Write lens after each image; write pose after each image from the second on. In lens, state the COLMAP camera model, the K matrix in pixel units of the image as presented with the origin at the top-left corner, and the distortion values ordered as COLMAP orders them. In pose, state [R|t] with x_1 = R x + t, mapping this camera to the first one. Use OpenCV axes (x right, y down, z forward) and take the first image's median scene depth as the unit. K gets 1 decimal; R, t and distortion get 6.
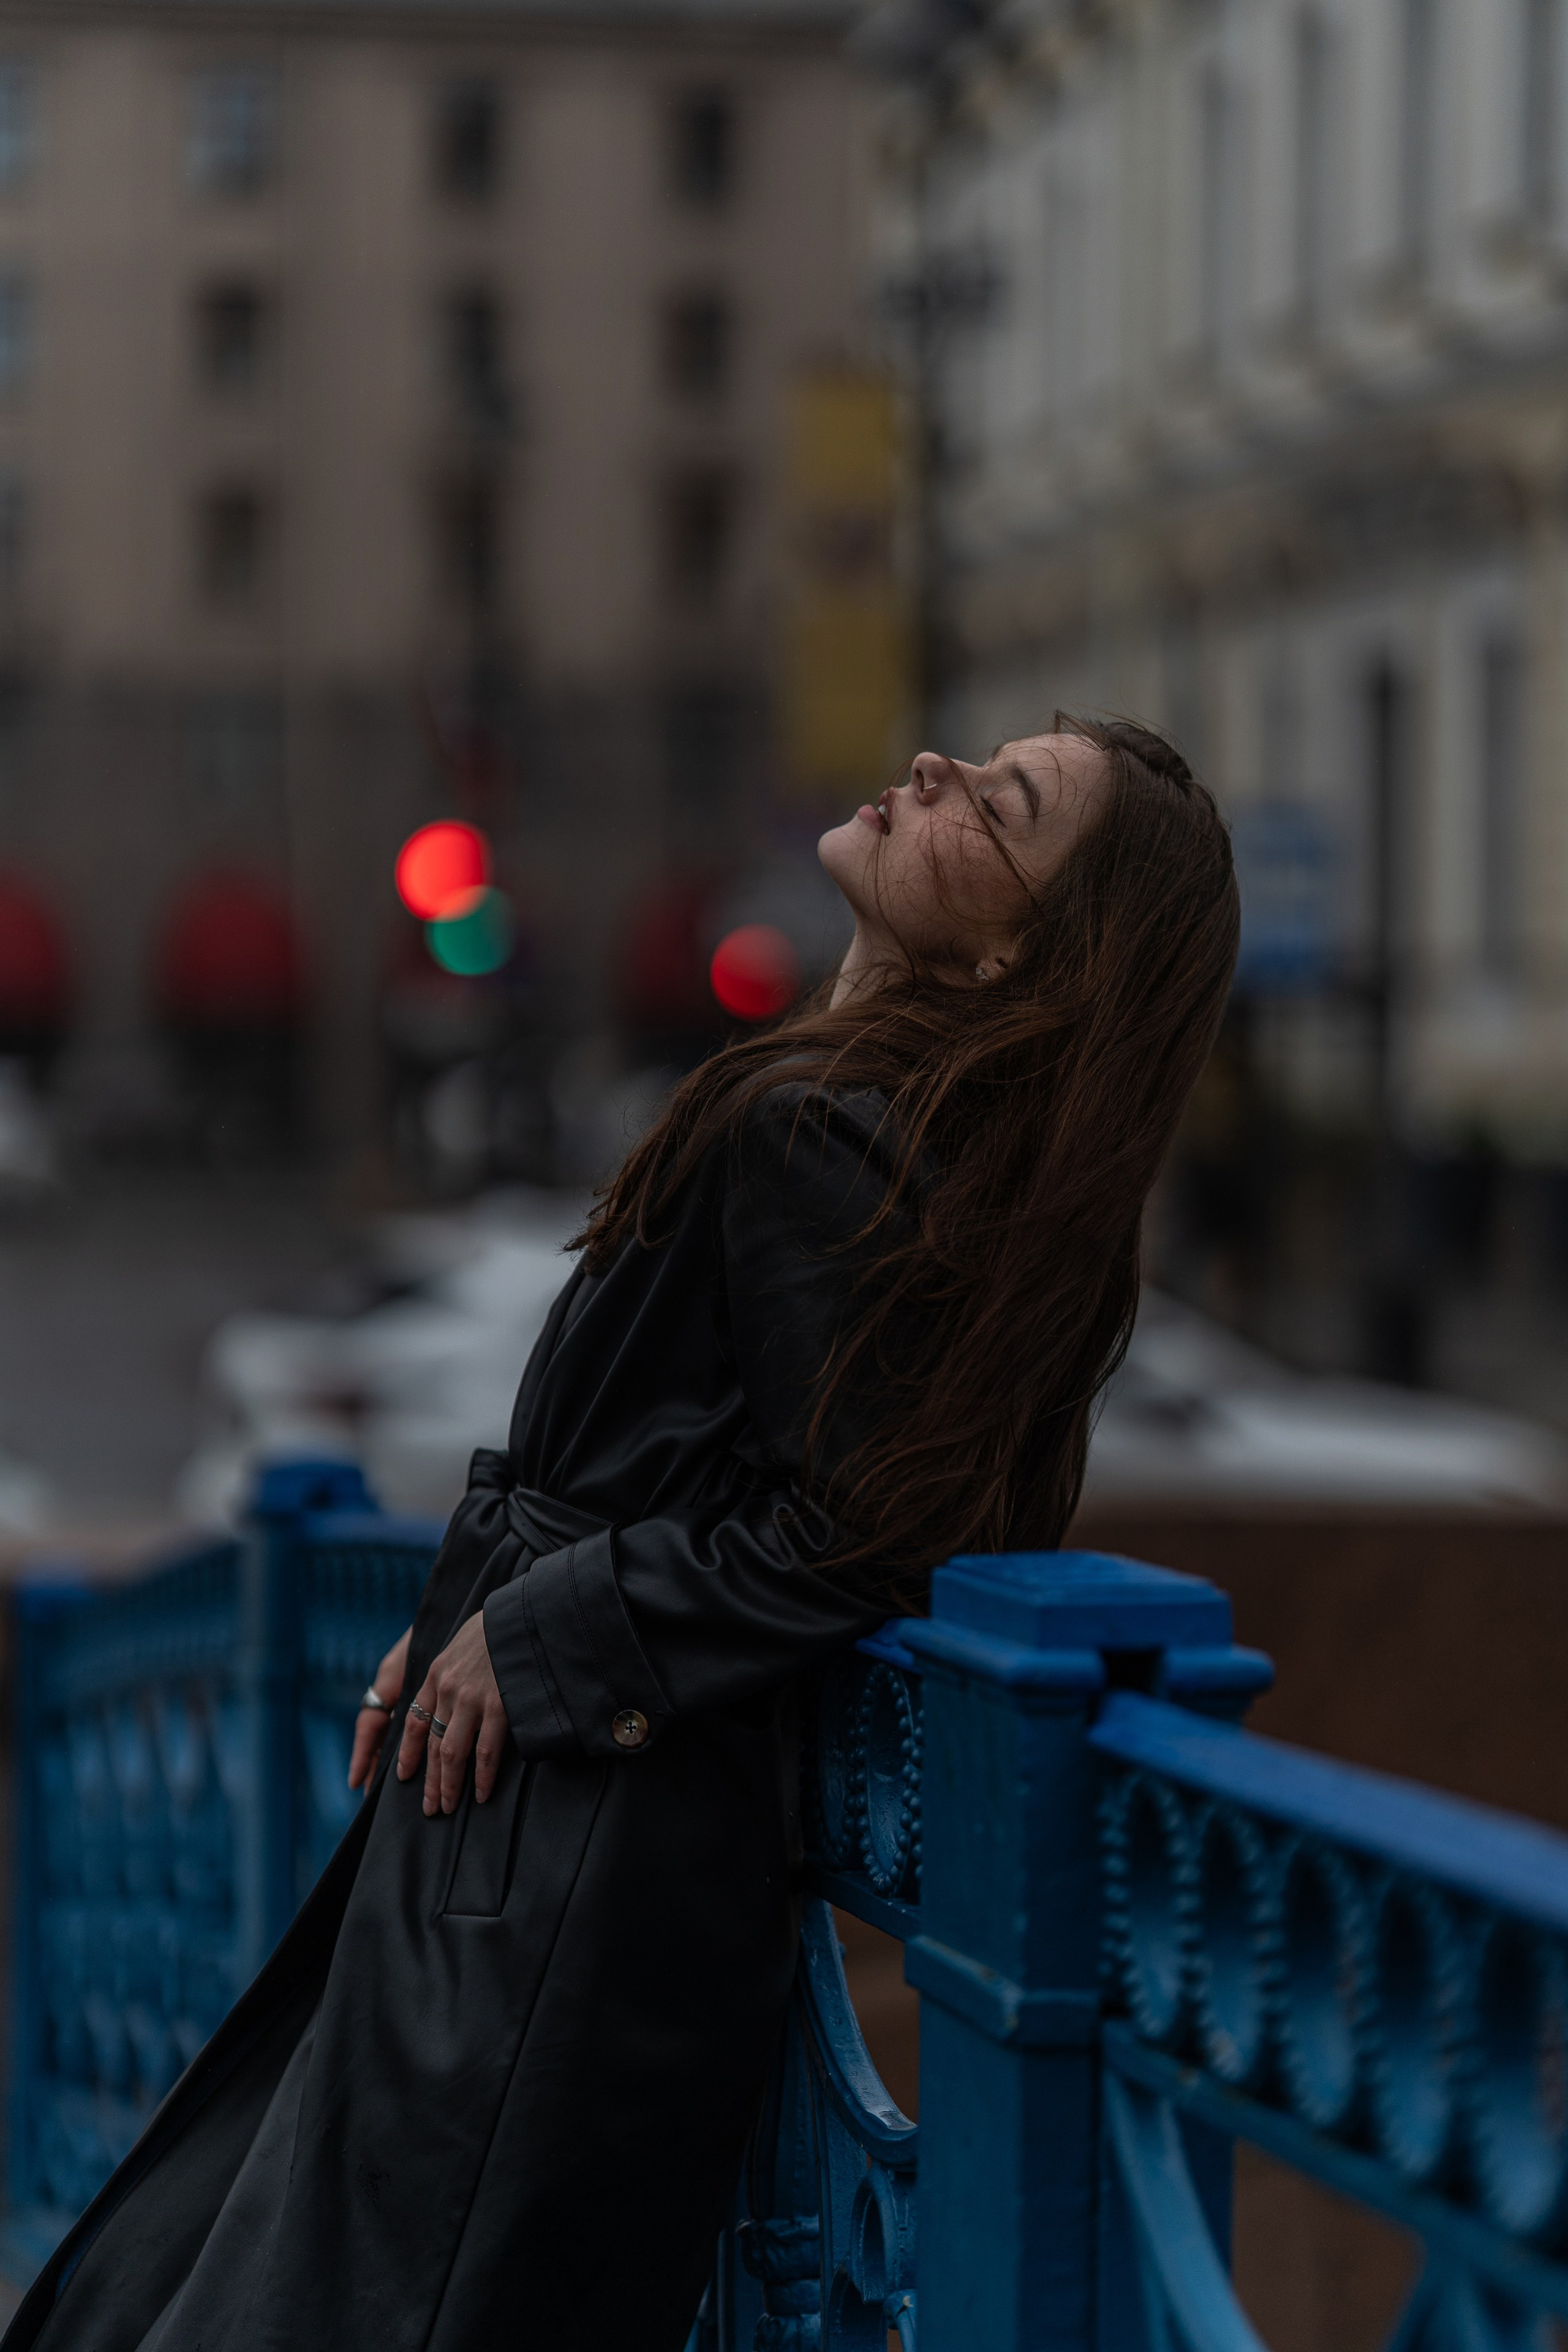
lens RADIAL K [[5592.7, 0, 798.4], [0, 5592.7, 1173.4], [0, 0, 1]] dist [-0.103757, 0.000000]
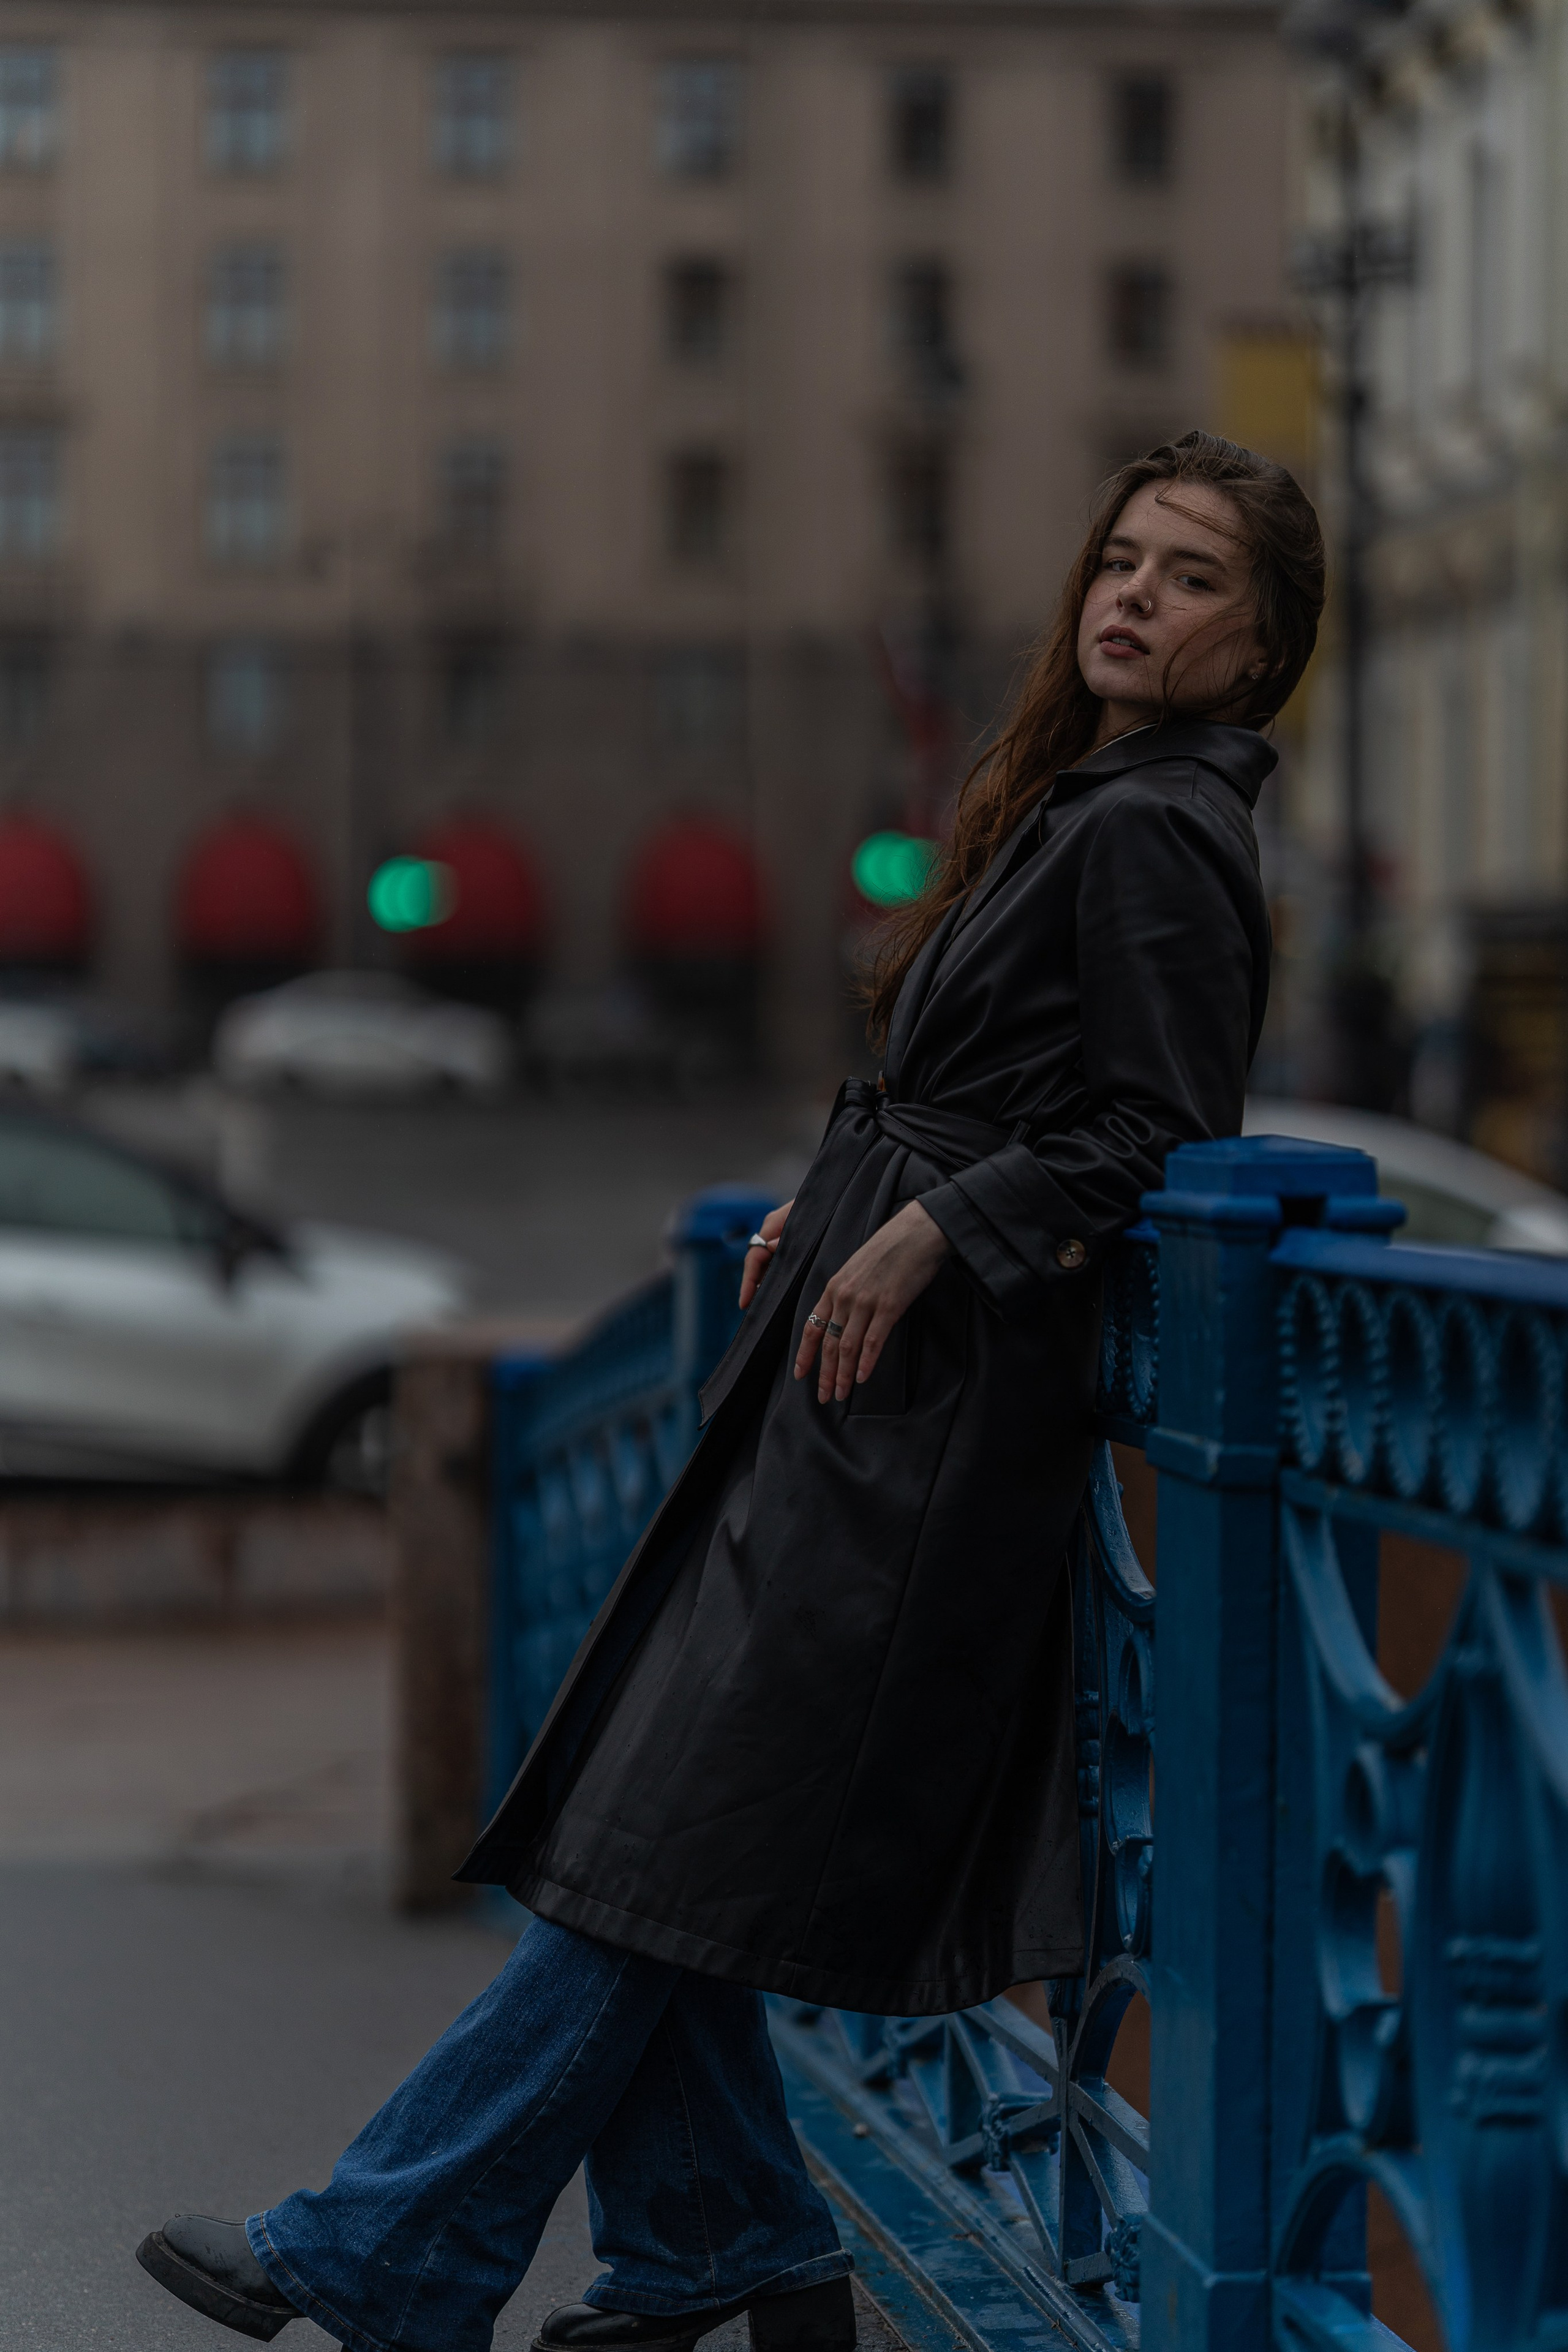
lens RADIAL K [[5592.7, 0, 791.3], [0, 5592.7, 1170.4], [0, 0, 1]] dist [-0.103757, 0.000000]
pose [[0.996265, 0.001817, -0.086332, 0.024094], [-0.001622, 0.999996, 0.002331, 0.034378], [0.086336, -0.002182, 0.996264, -0.169756]]
